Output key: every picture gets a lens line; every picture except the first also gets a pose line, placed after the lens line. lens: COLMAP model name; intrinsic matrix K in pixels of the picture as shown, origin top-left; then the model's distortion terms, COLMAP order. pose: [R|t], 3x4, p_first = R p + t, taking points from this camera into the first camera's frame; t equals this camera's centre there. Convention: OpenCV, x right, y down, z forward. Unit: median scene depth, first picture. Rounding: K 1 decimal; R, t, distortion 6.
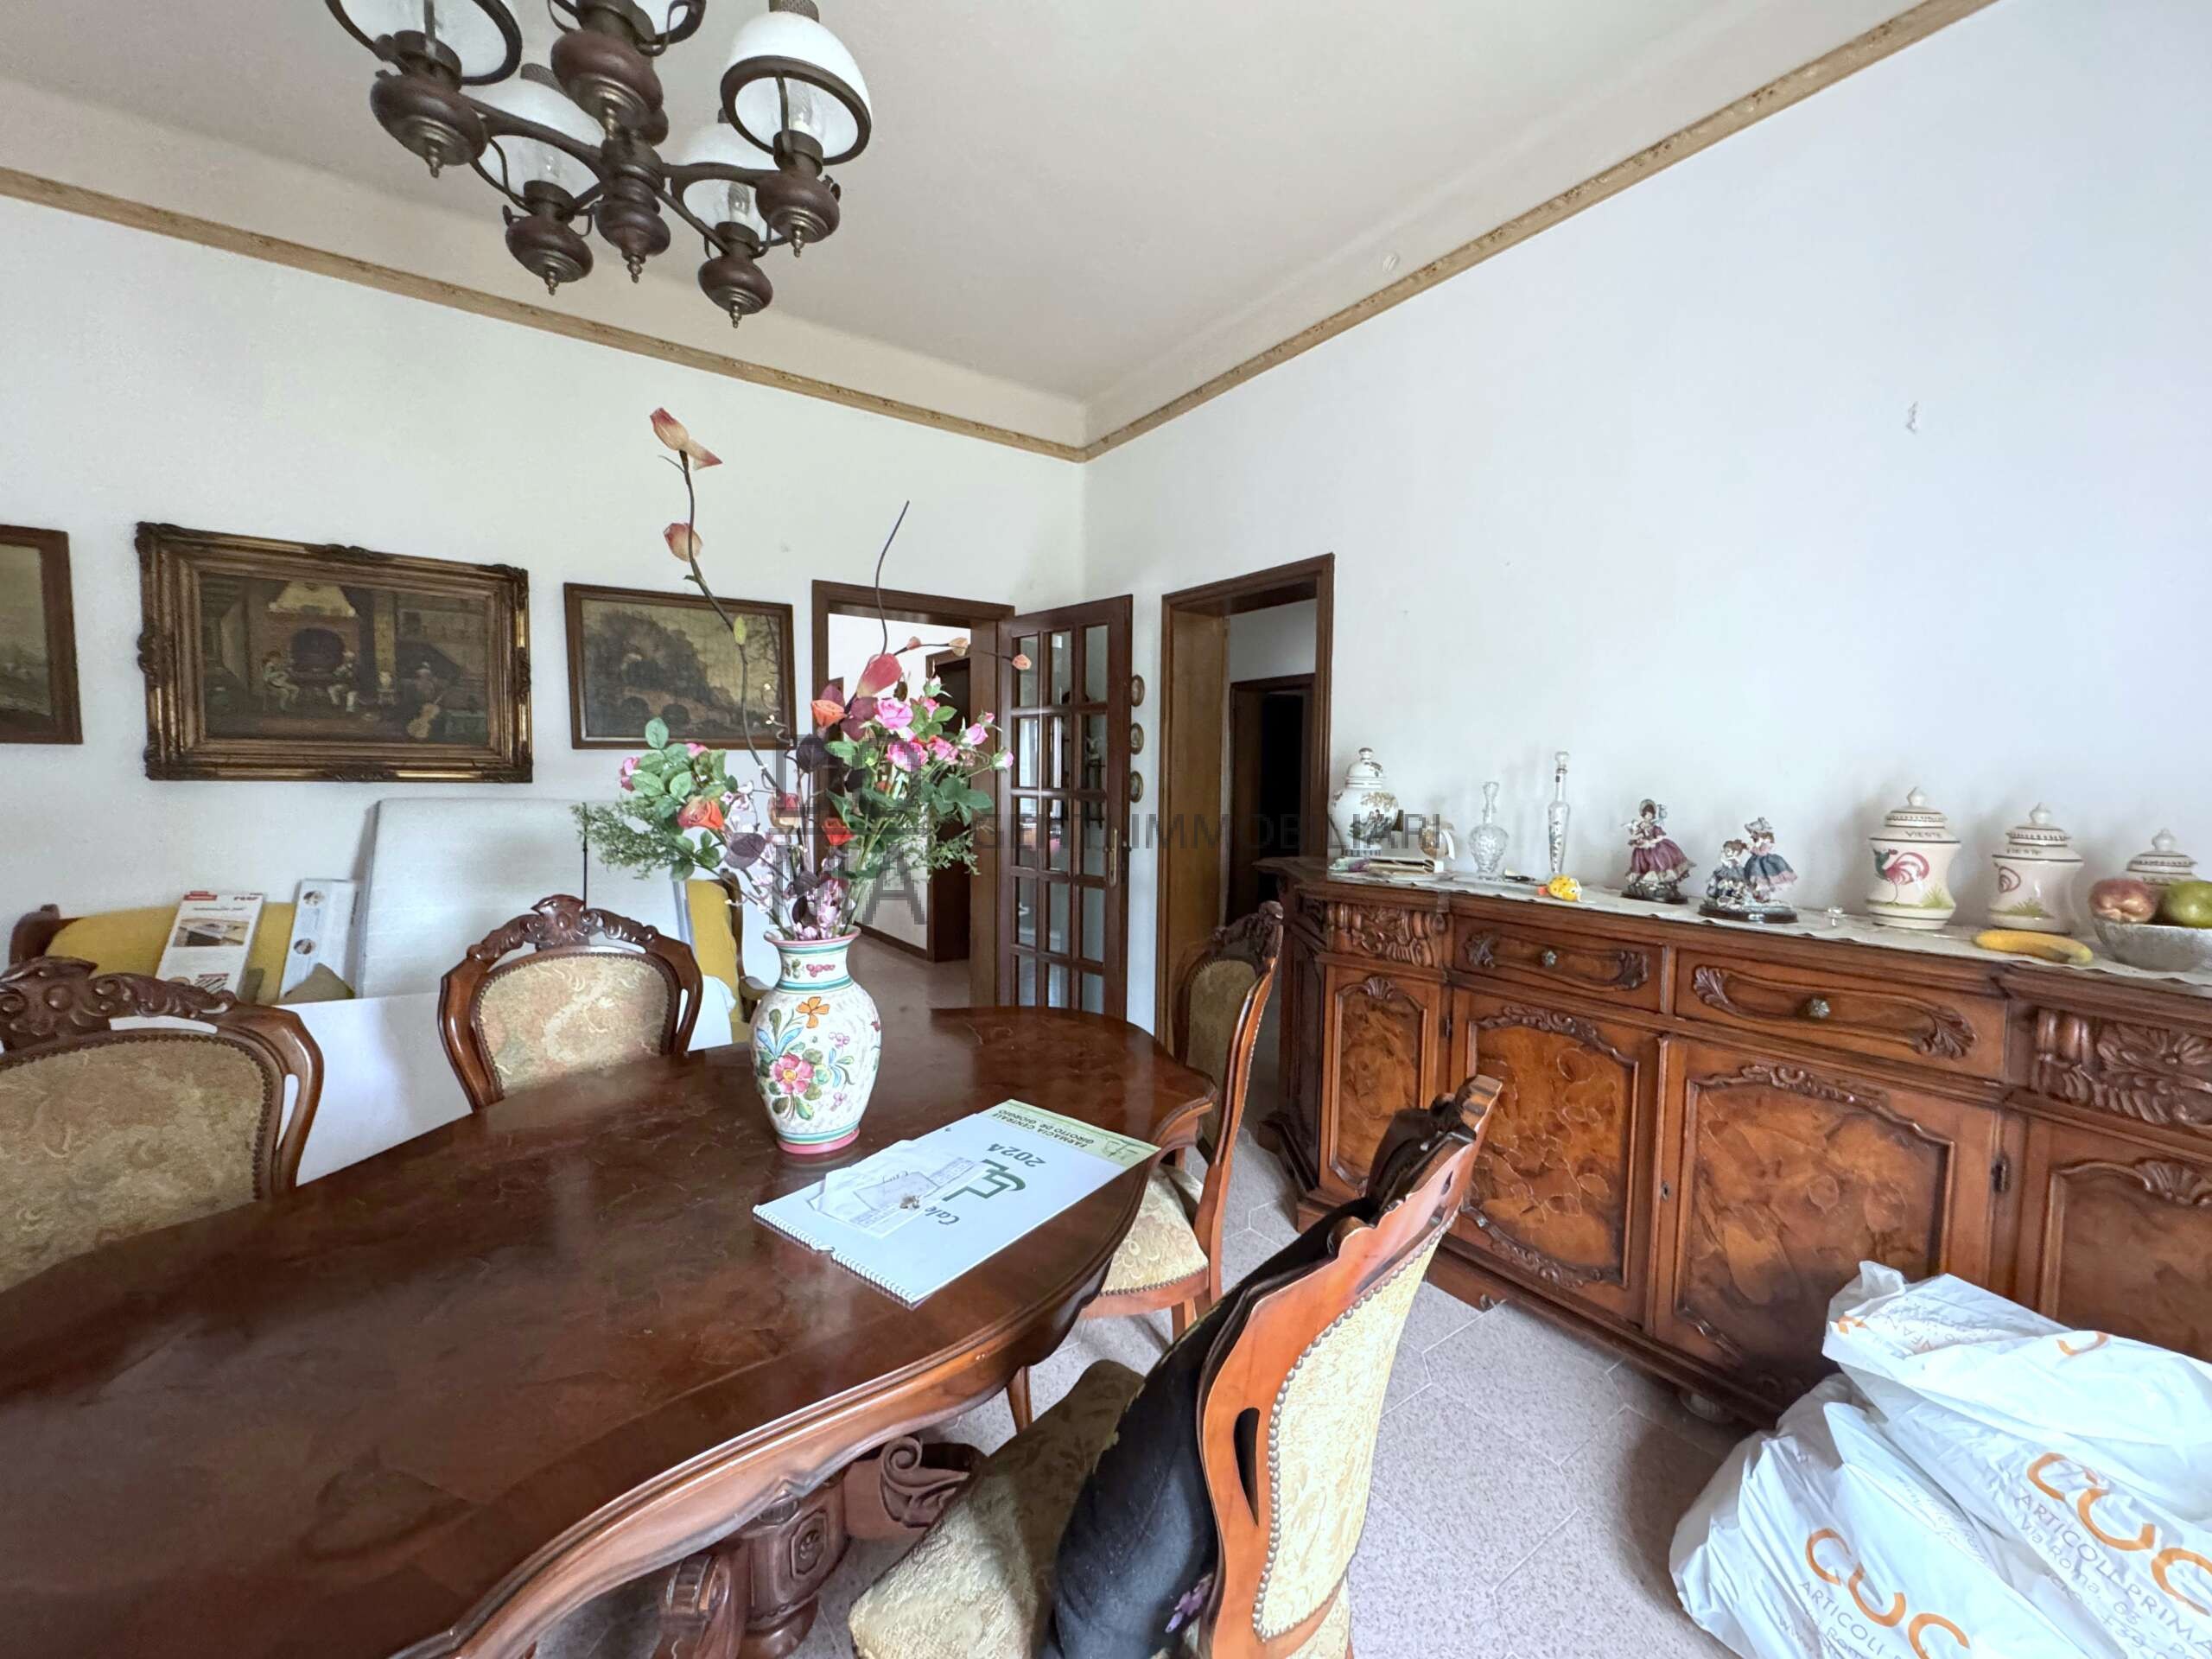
lens RADIAL K [[881.6, 0, 1096.4], [0, 881.6, 826.2], [0, 0, 1]] dist [-0.005494, 0.000652]
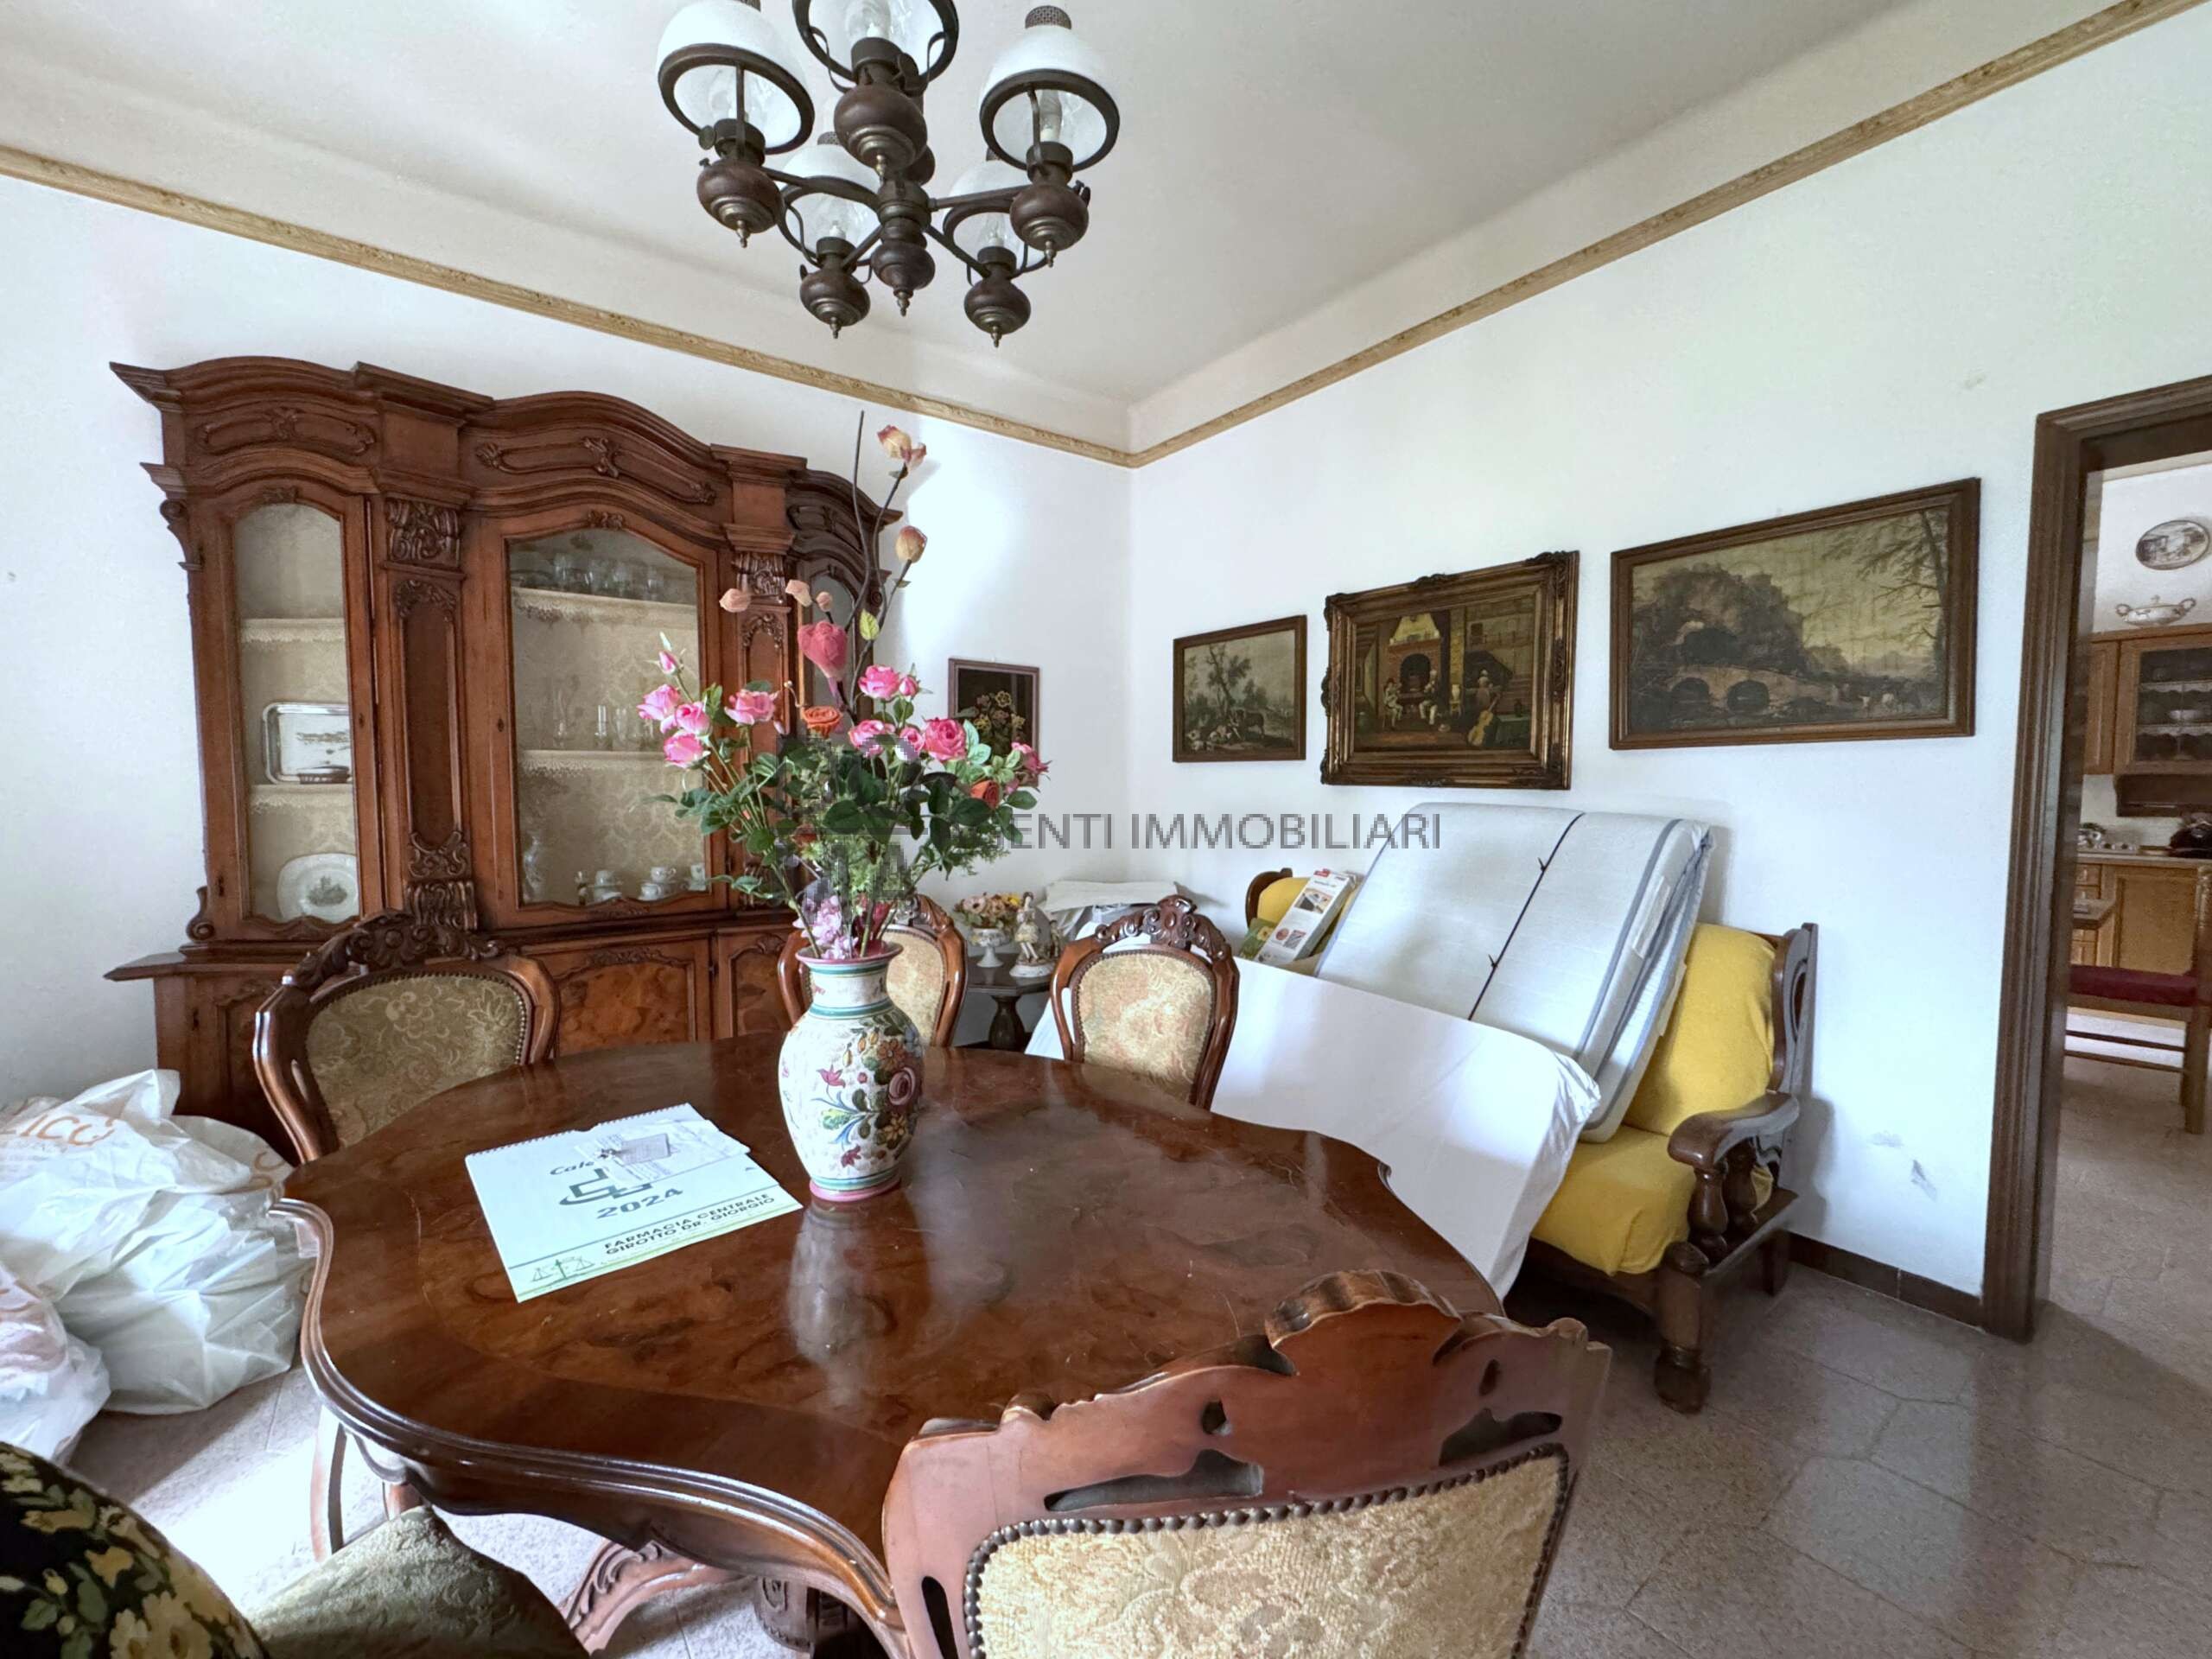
lens RADIAL K [[881.6, 0, 1095.1], [0, 881.6, 827.6], [0, 0, 1]] dist [-0.005494, 0.000652]
pose [[0.038872, 0.048831, -0.998050, 0.241218], [-0.060554, 0.997085, 0.046425, -0.024602], [0.997408, 0.058632, 0.041715, 0.509797]]
